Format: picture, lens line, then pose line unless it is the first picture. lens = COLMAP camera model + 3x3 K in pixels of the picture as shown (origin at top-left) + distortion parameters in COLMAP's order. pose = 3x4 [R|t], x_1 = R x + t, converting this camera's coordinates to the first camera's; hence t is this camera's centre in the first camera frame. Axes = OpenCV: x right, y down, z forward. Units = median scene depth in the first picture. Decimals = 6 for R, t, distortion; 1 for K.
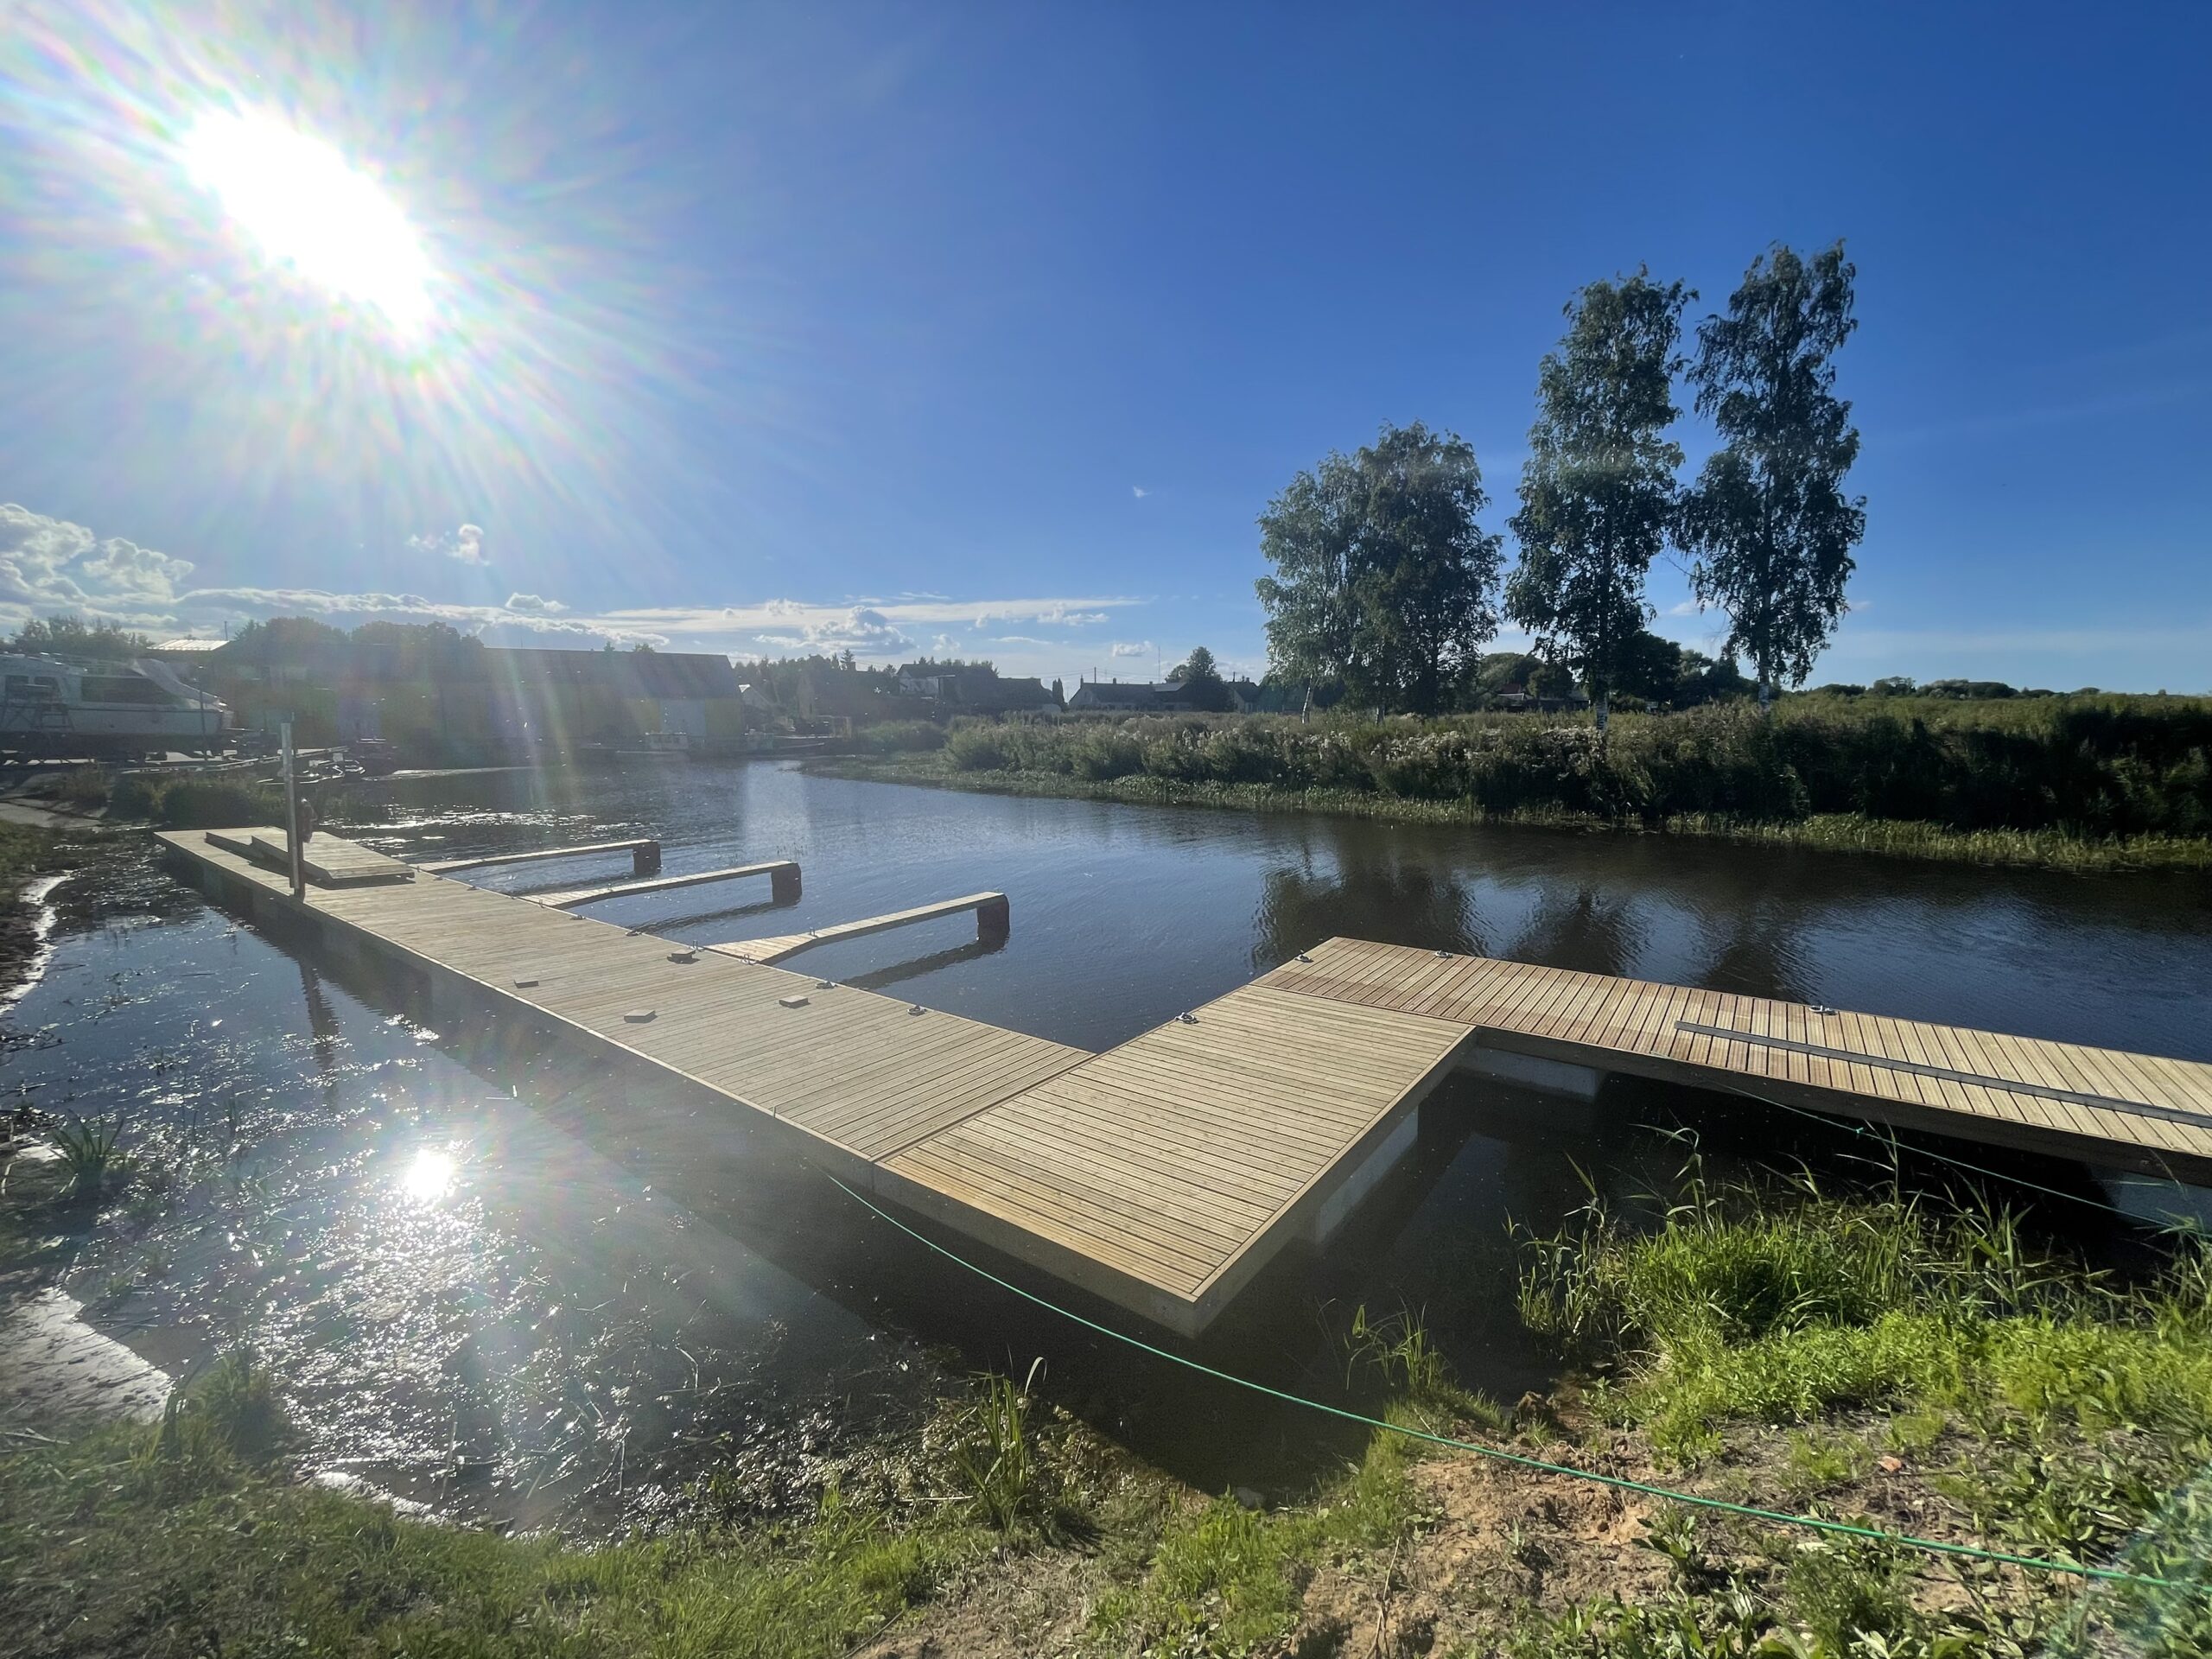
lens RADIAL K [[884.6, 0, 1115.0], [0, 884.6, 832.1], [0, 0, 1]] dist [-0.001956, -0.000937]
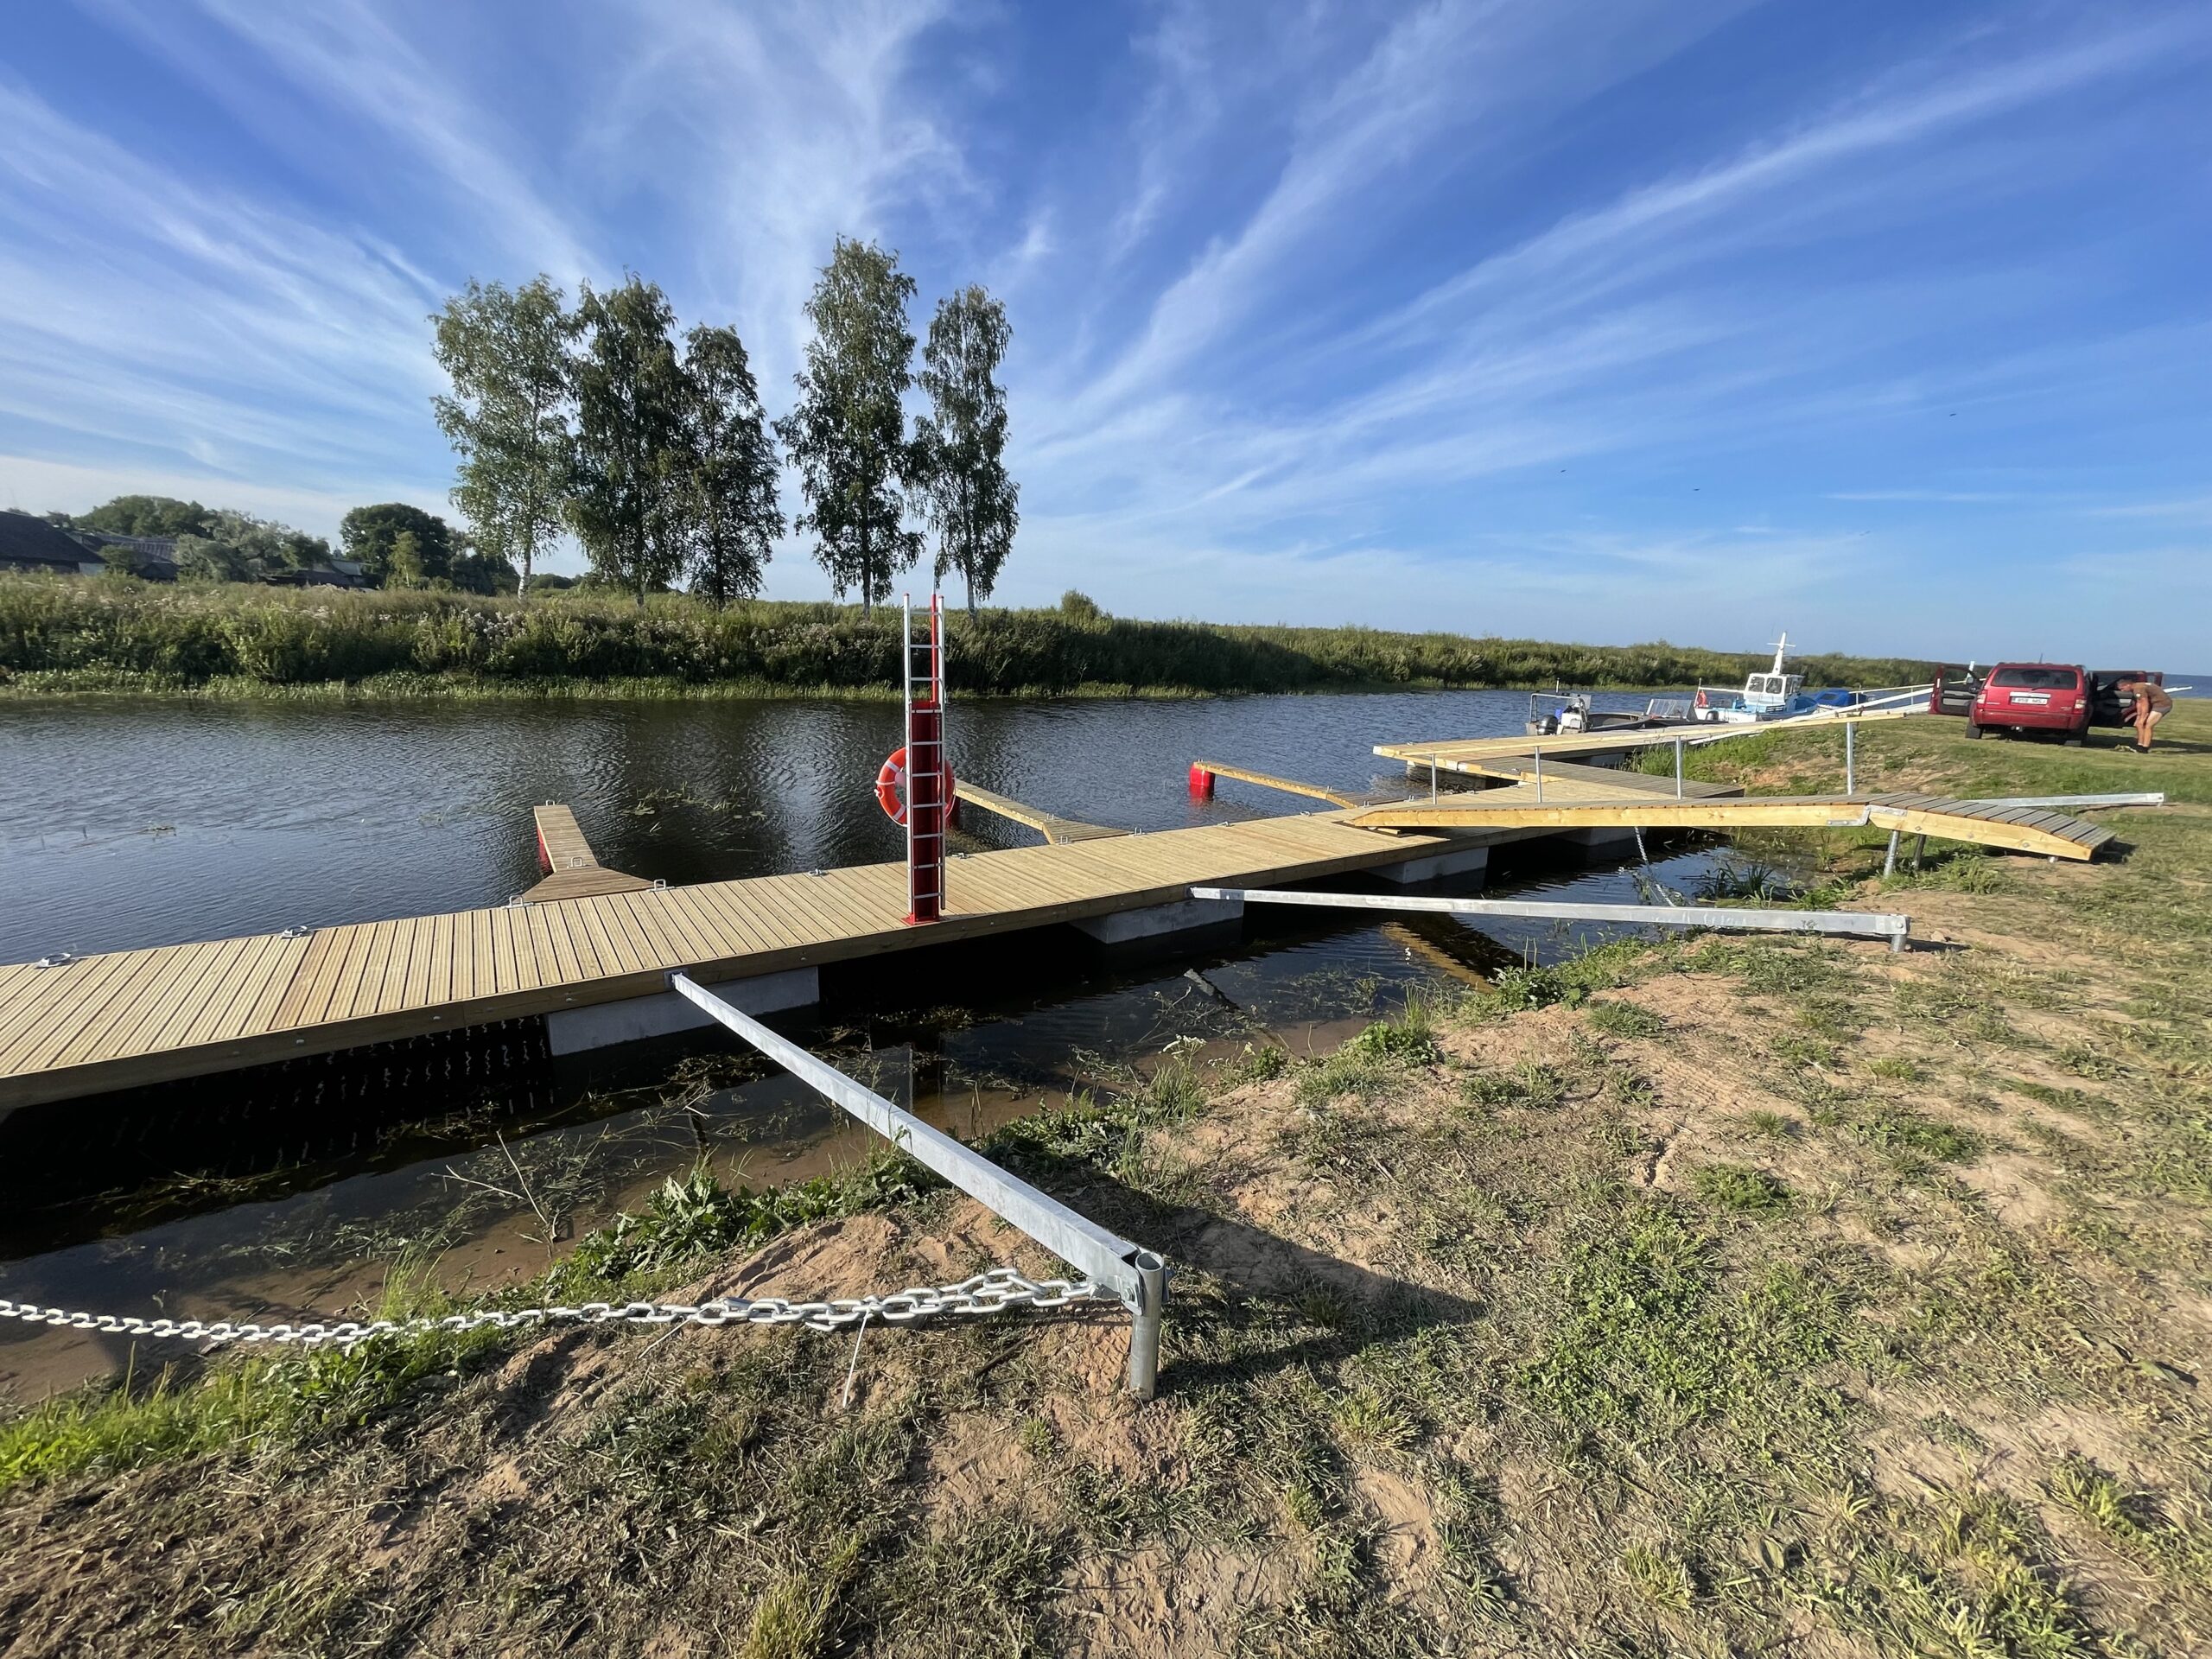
lens RADIAL K [[884.6, 0, 1098.0], [0, 884.6, 829.6], [0, 0, 1]] dist [-0.001956, -0.000937]
pose [[0.306627, -0.194020, 0.931846, -0.468593], [0.076919, 0.980853, 0.178913, -0.021233], [-0.948717, 0.016817, 0.315679, 0.241883]]
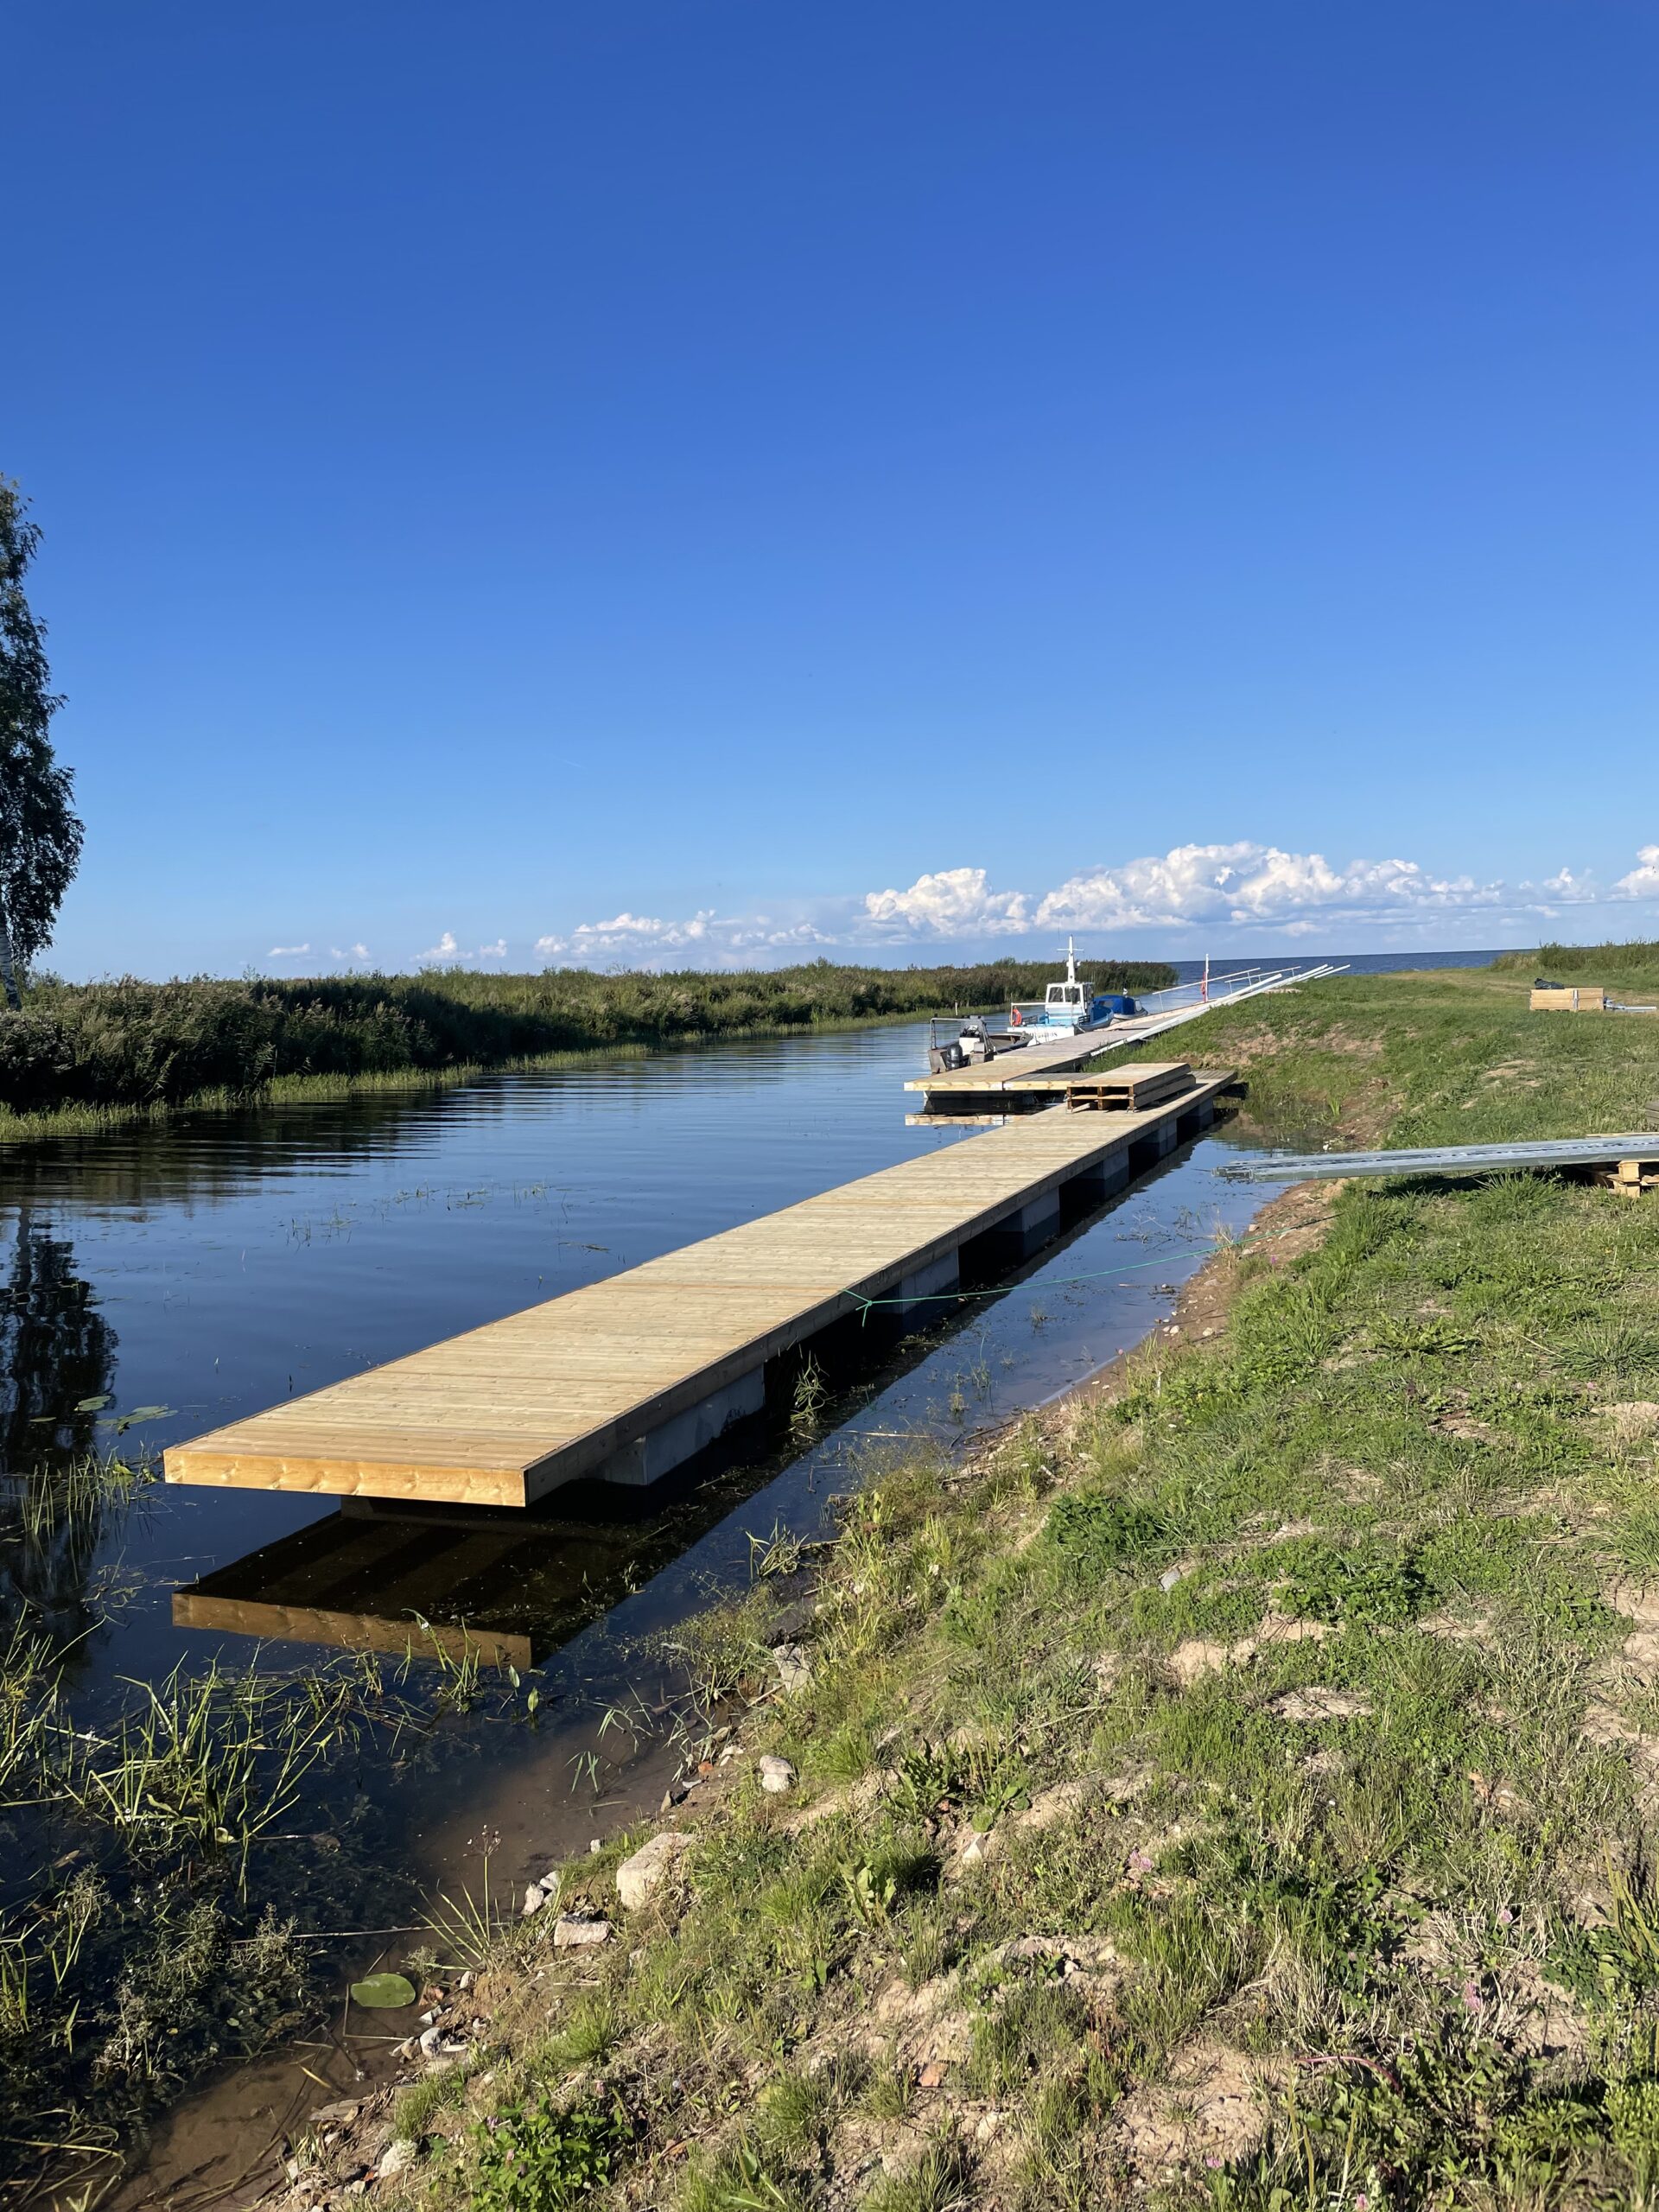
lens RADIAL K [[1669.6, 0, 825.2], [0, 1669.6, 1116.1], [0, 0, 1]] dist [0.059226, -0.064388]
pose [[-0.312759, -0.061723, 0.947825, -0.763630], [0.159296, 0.980344, 0.116405, -0.055929], [-0.936379, 0.187392, -0.296779, 0.547088]]
